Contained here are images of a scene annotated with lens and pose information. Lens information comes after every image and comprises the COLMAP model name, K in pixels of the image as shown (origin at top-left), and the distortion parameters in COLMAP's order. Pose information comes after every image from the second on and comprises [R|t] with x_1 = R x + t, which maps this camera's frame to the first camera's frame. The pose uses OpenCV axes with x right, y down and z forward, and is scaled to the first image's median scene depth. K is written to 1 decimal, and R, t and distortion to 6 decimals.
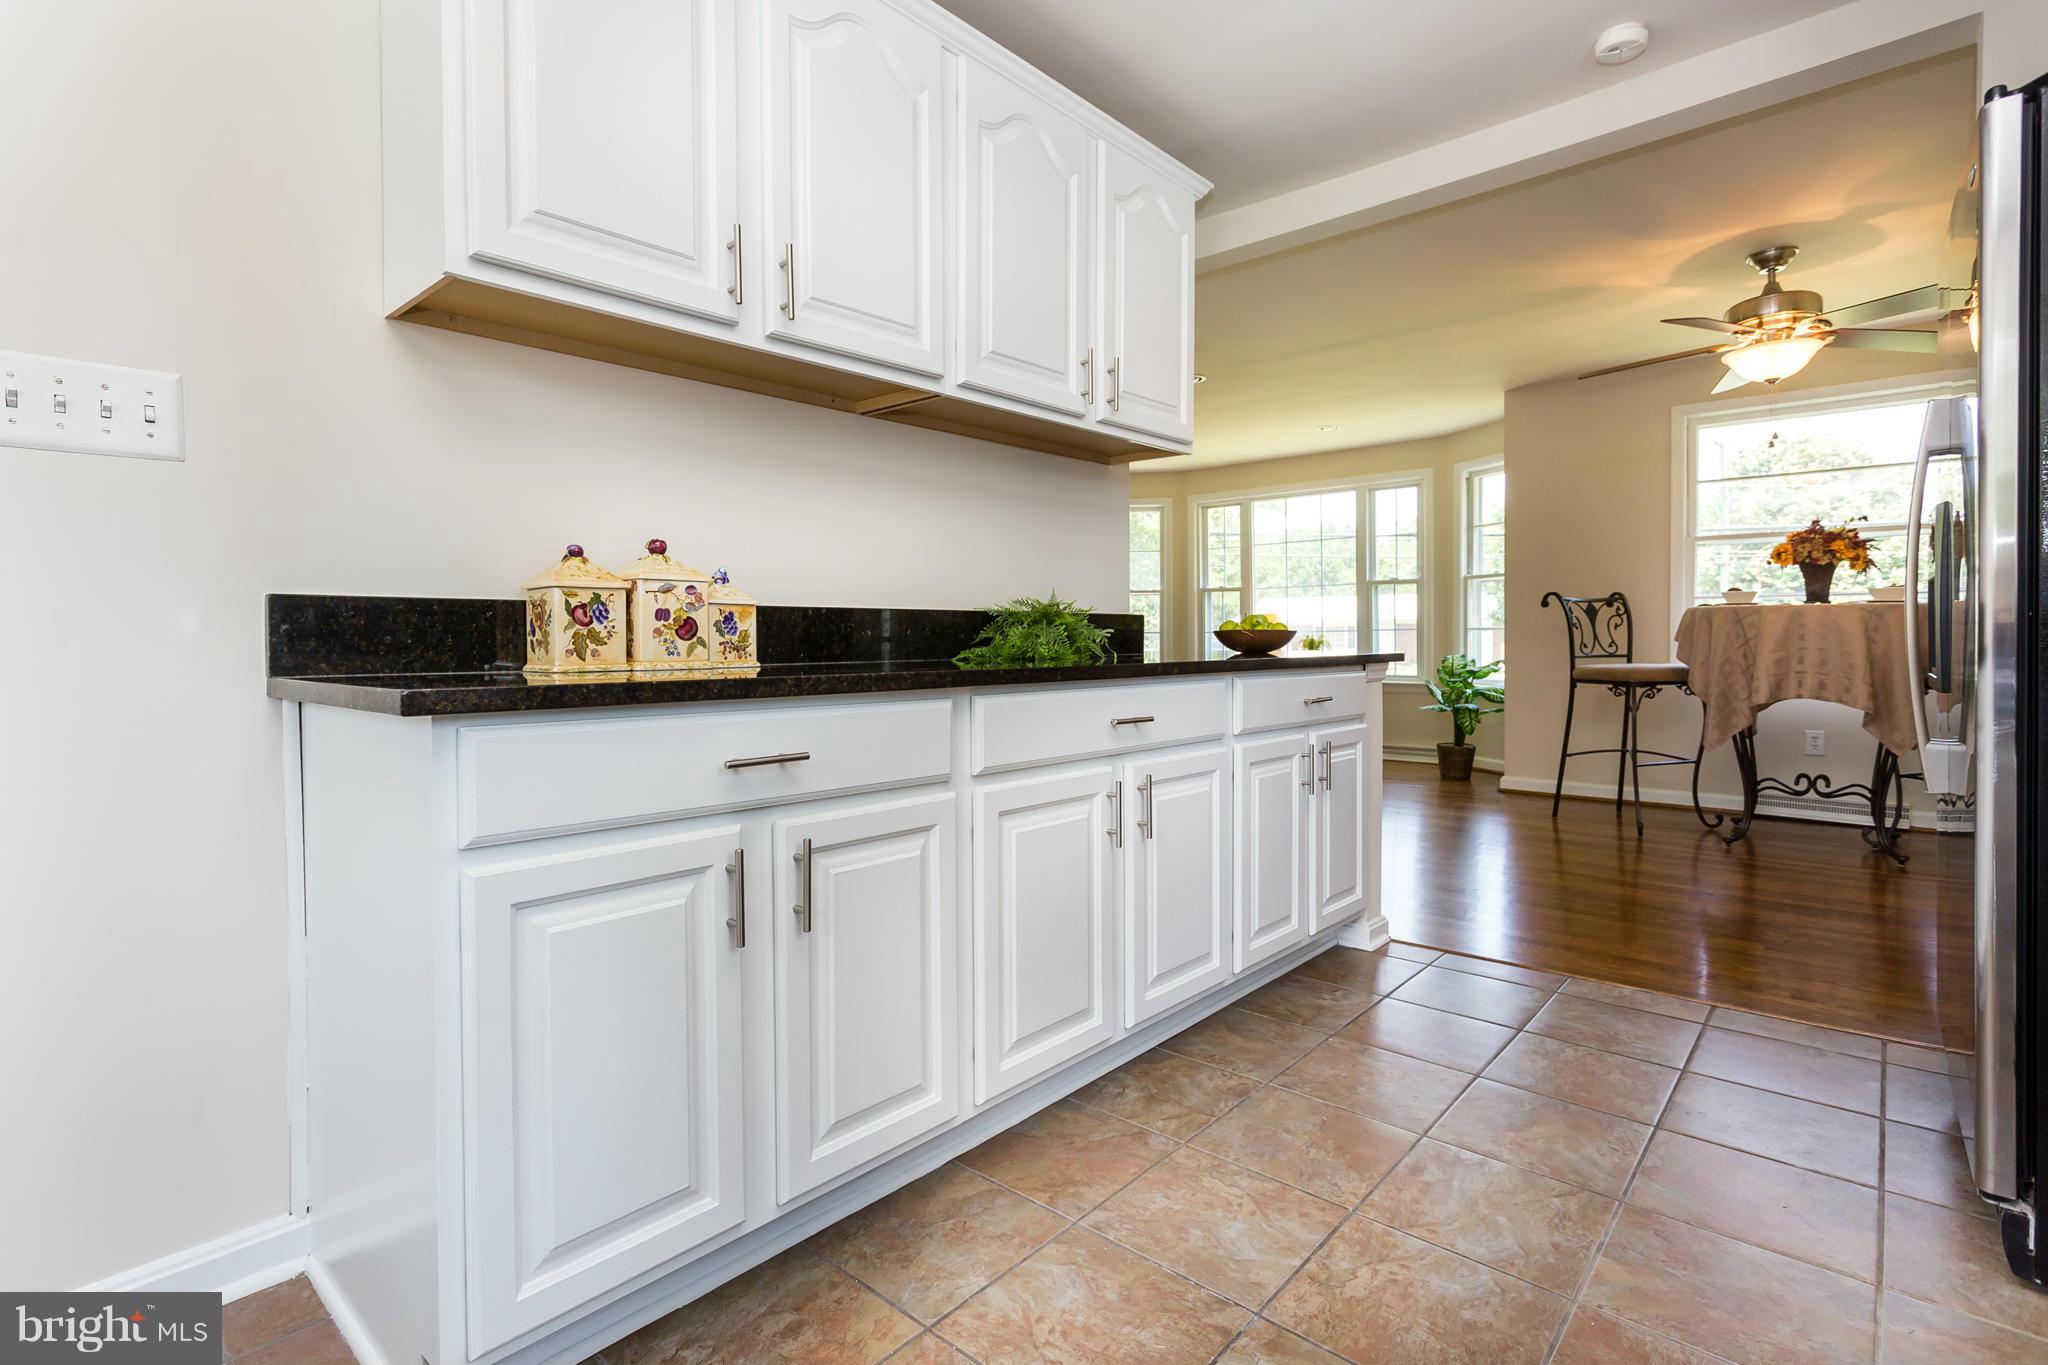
lens RADIAL K [[987.9, 0, 1024.4], [0, 987.9, 663.1], [0, 0, 1]] dist [0.018962, 0.000883]
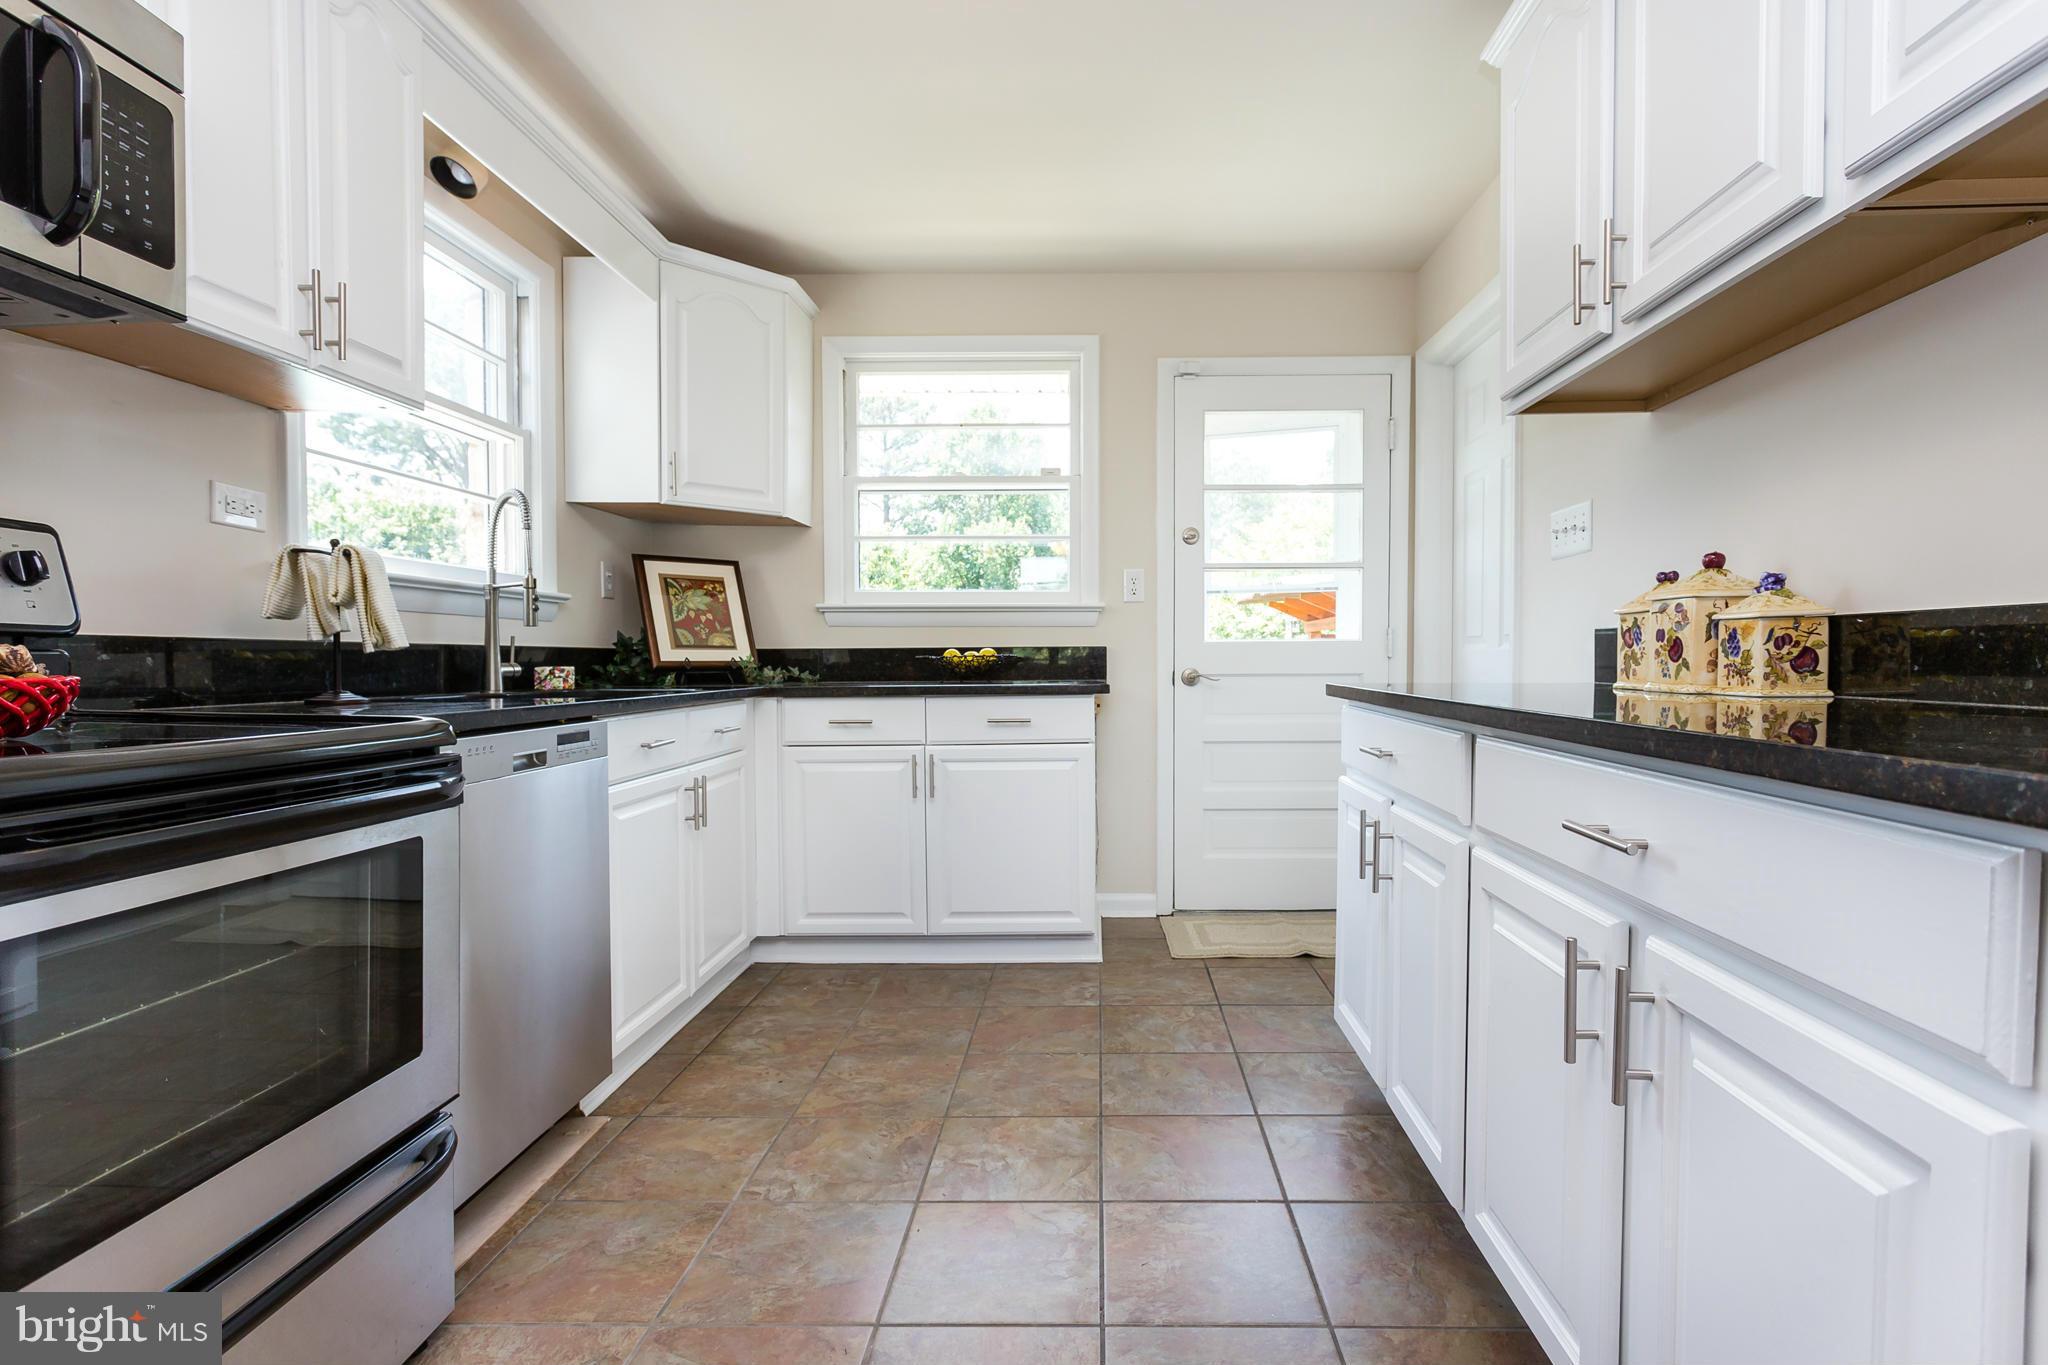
lens RADIAL K [[987.9, 0, 1024.1], [0, 987.9, 675.7], [0, 0, 1]] dist [0.018962, 0.000883]
pose [[-0.798317, 0.018735, -0.601946, 0.718503], [-0.006575, 0.999185, 0.039818, -0.043518], [0.602201, 0.035746, -0.797544, 1.382460]]
